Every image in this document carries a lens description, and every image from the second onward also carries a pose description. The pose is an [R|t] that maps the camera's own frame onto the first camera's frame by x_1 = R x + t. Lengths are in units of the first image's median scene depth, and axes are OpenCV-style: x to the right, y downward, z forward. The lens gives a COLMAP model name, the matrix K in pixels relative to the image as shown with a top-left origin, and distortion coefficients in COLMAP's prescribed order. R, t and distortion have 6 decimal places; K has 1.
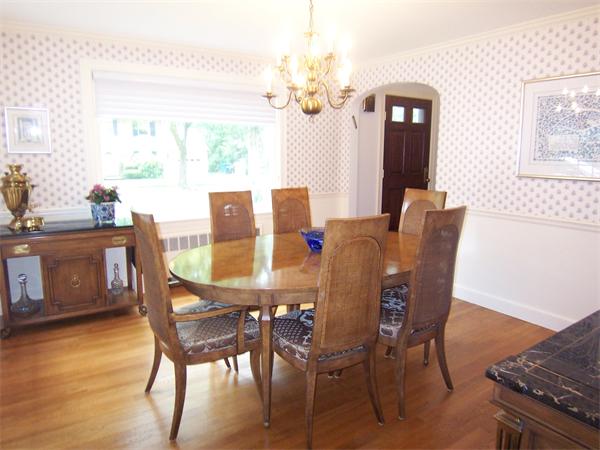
lens RADIAL K [[406.4, 0, 300.0], [0, 406.4, 225.0], [0, 0, 1]] dist [-0.004882, -0.044960]
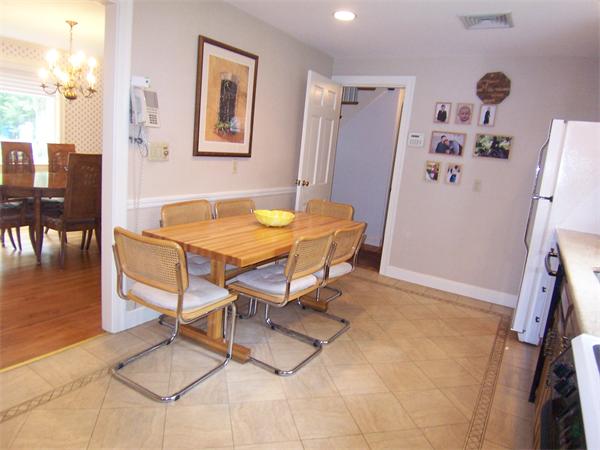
lens RADIAL K [[406.4, 0, 300.0], [0, 406.4, 225.0], [0, 0, 1]] dist [-0.004882, -0.044960]
pose [[0.899288, 0.007339, 0.437294, 0.152395], [-0.027405, 0.998840, 0.039595, 0.162920], [-0.436496, -0.047591, 0.898446, -0.955528]]
